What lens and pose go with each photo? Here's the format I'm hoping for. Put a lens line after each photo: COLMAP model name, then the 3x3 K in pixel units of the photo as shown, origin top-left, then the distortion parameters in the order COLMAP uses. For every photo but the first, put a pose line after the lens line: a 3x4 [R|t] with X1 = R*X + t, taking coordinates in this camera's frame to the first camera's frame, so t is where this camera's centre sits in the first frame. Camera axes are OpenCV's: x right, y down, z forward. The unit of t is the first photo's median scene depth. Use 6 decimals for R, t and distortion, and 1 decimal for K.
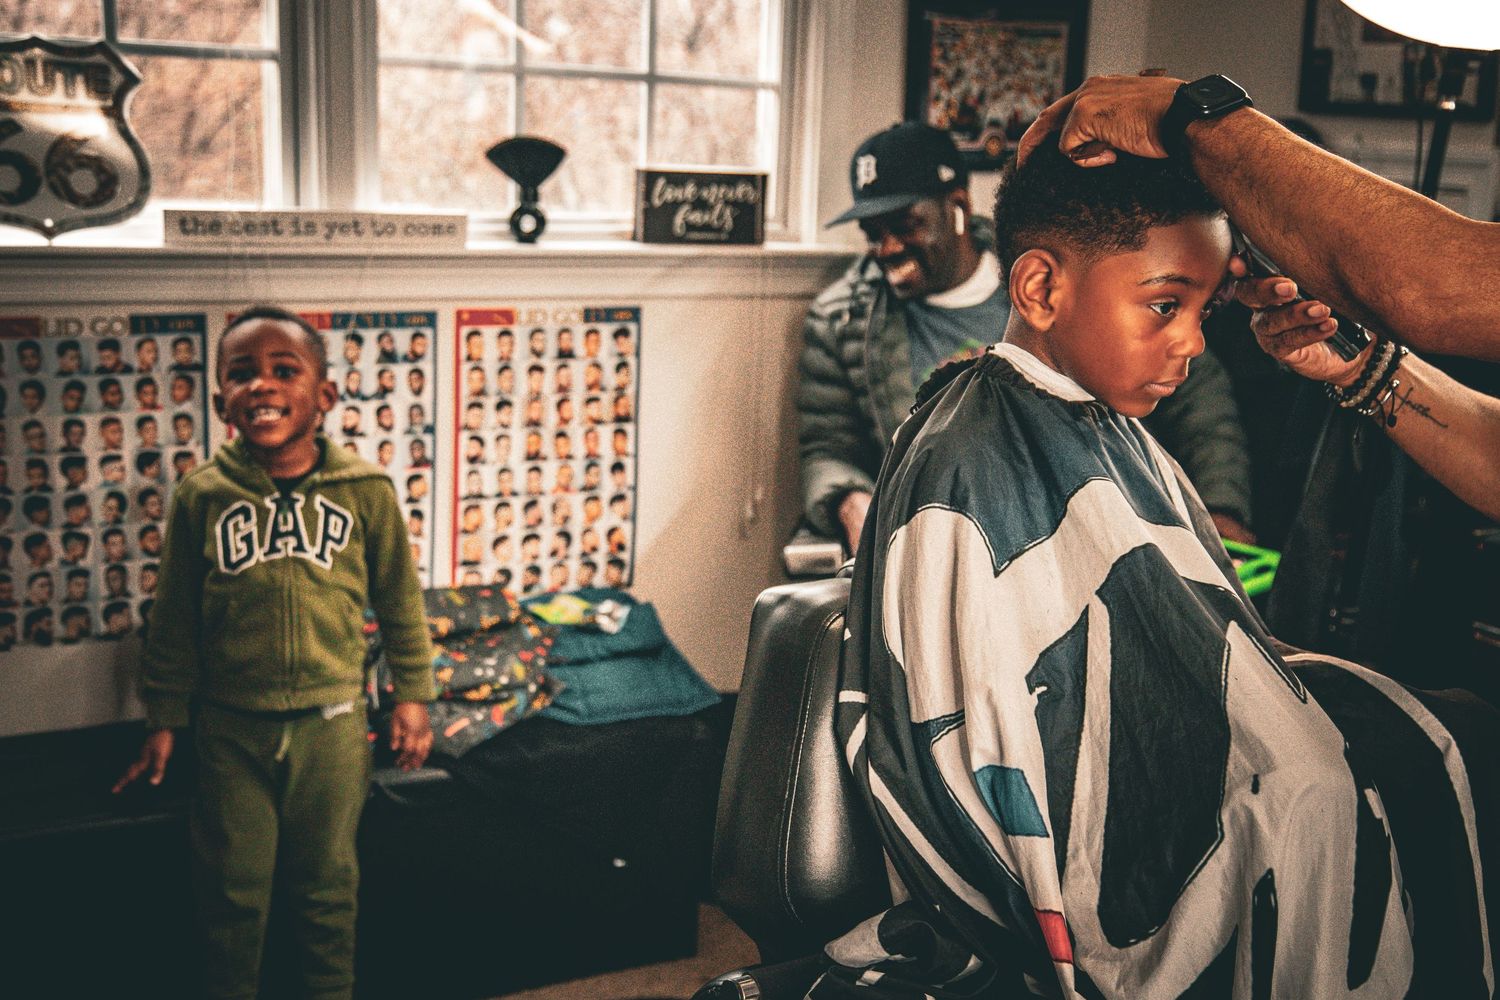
lens RADIAL K [[2168.8, 0, 753.5], [0, 2168.8, 467.5], [0, 0, 1]] dist [0.217390, 0.000000]
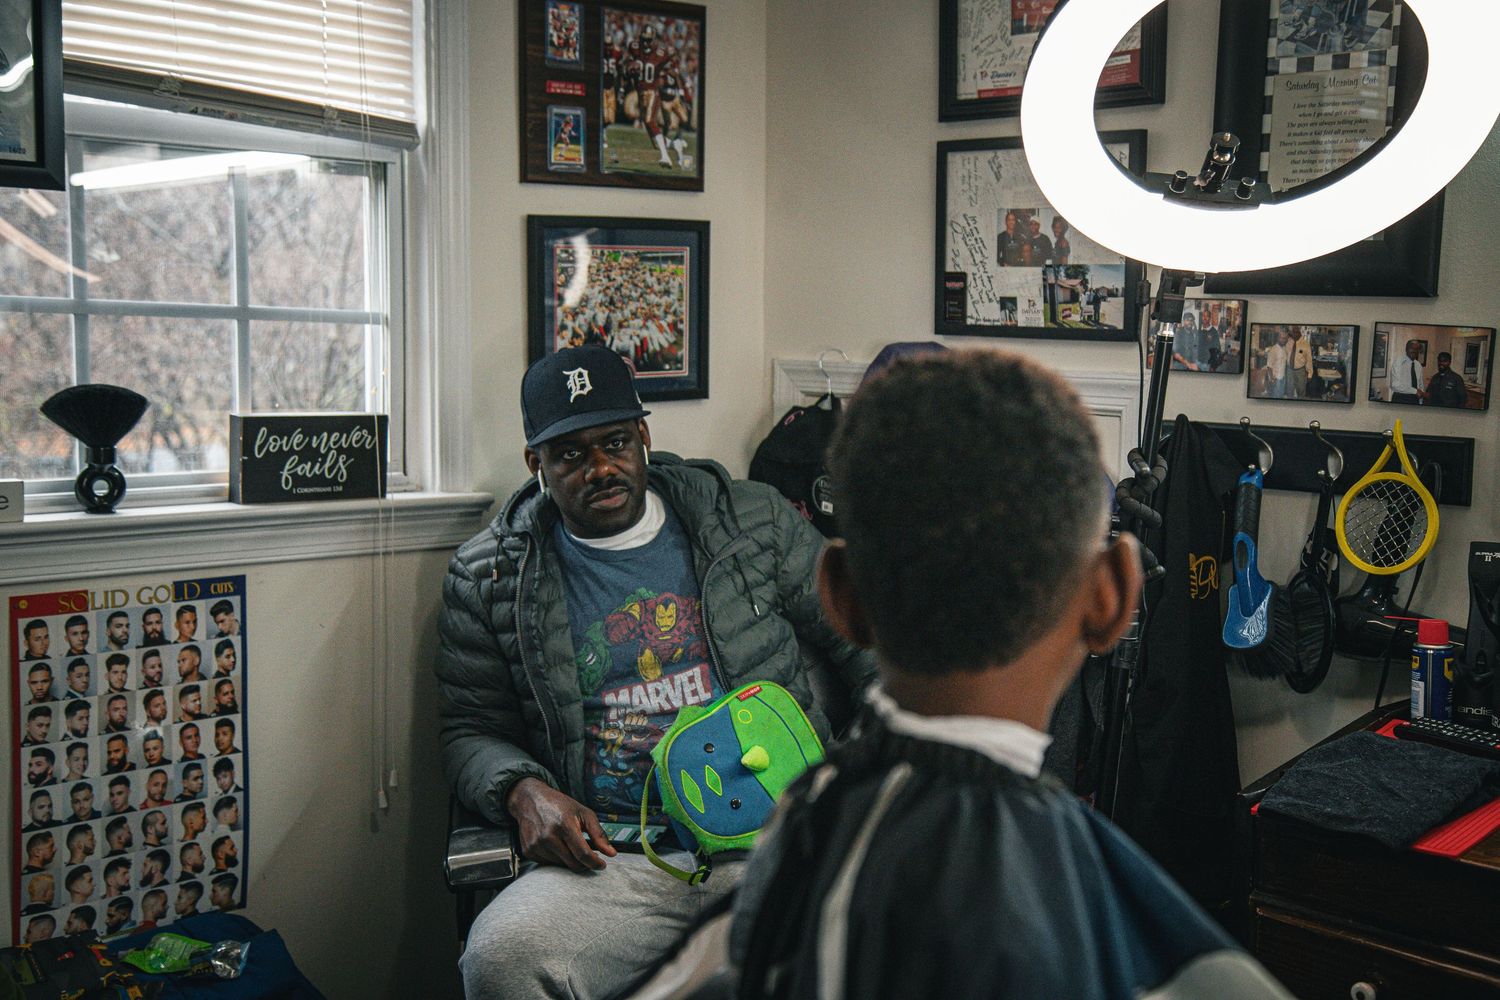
lens RADIAL K [[1935.8, 0, 744.8], [0, 1935.8, 505.0], [0, 0, 1]] dist [0.195764, 0.000000]
pose [[0.964345, -0.053202, 0.259246, -0.060928], [0.070682, 0.995778, -0.058572, -0.042911], [-0.255036, 0.074807, 0.964034, 0.204499]]
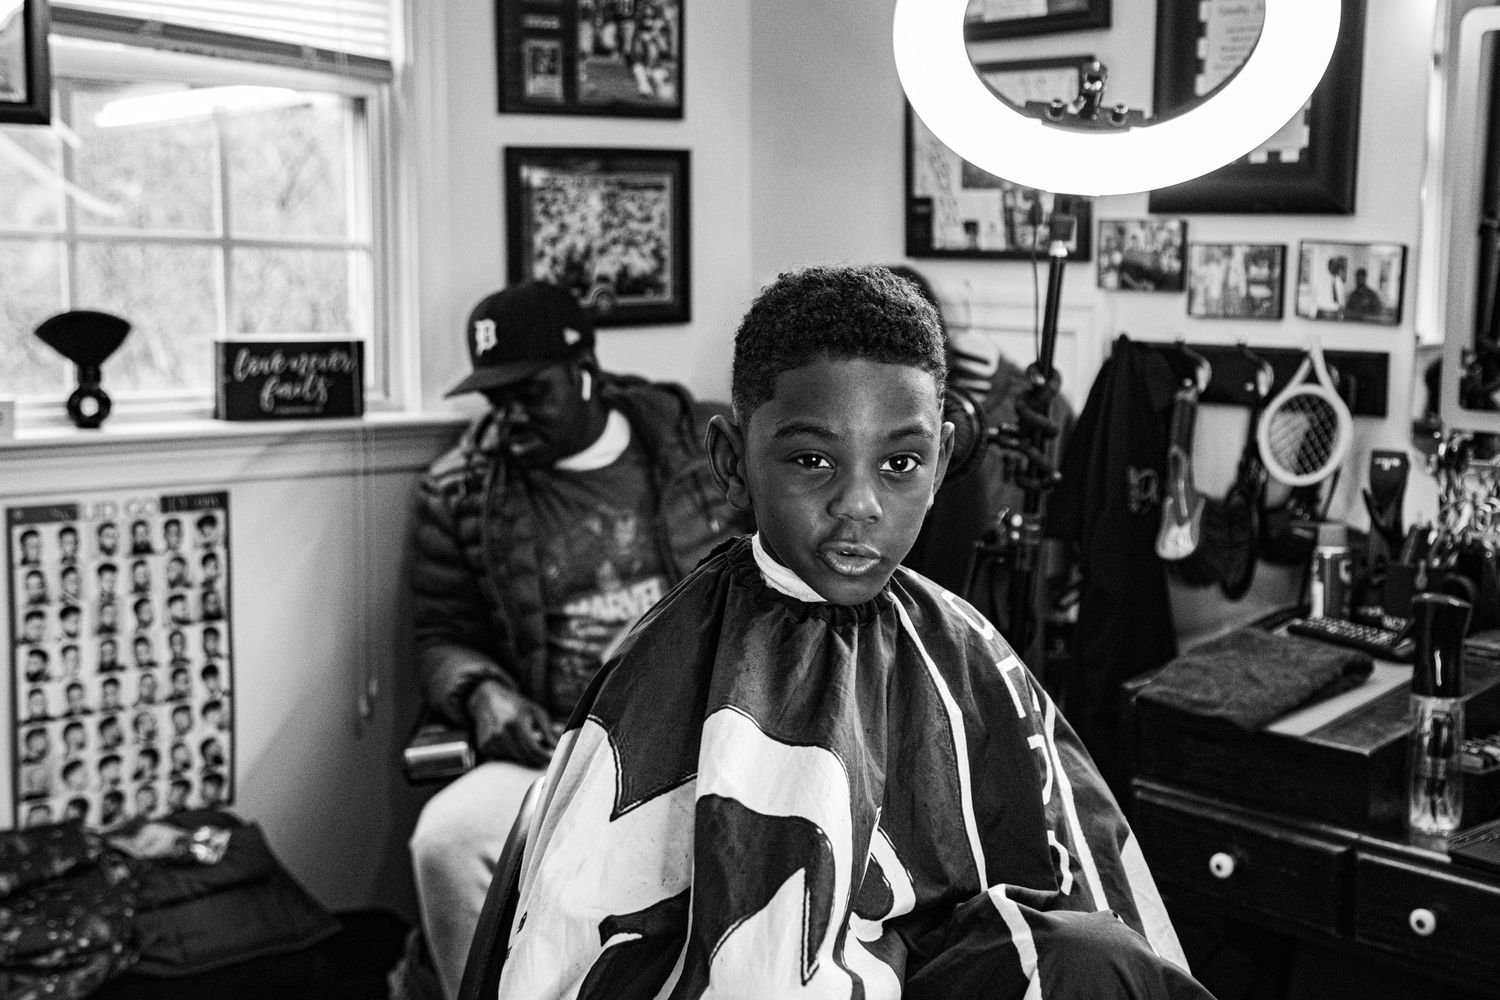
lens RADIAL K [[2168.8, 0, 761.5], [0, 2168.8, 481.1], [0, 0, 1]] dist [0.217390, 0.000000]
pose [[0.980959, -0.056805, 0.185719, -0.003621], [0.068479, 0.996020, -0.057056, -0.010940], [-0.181739, 0.068687, 0.980945, 0.063639]]
